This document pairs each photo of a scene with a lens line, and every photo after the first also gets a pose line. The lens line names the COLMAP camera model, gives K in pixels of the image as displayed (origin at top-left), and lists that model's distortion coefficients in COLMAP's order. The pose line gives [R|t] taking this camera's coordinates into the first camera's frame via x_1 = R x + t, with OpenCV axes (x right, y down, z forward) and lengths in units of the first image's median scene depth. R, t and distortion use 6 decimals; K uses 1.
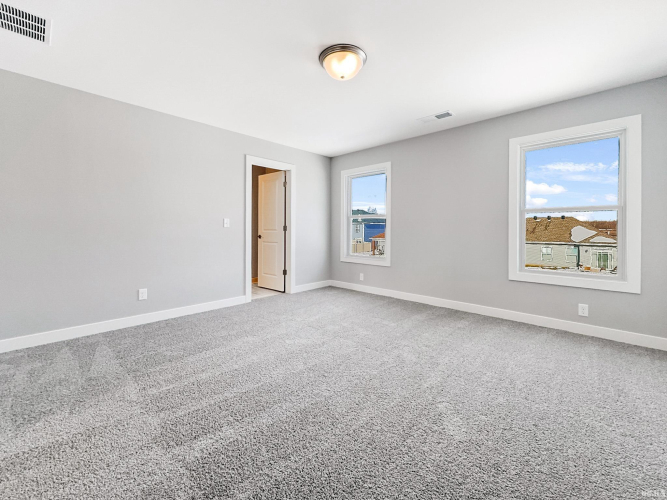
lens RADIAL K [[267.7, 0, 333.5], [0, 267.7, 250.0], [0, 0, 1]] dist [-0.001203, -0.000087]
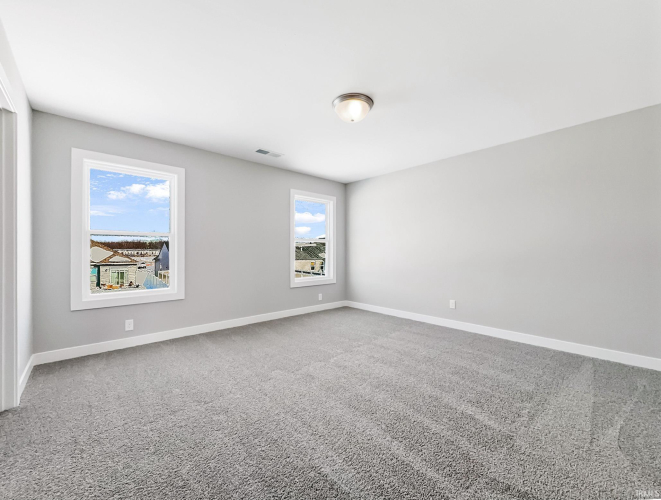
lens RADIAL K [[273.0, 0, 330.5], [0, 273.0, 250.0], [0, 0, 1]] dist [0.001052, 0.000047]
pose [[0.095412, 0.002300, 0.995435, -0.142613], [0.072912, 0.997295, -0.009293, -0.010584], [-0.992764, 0.073466, 0.094986, 0.126513]]
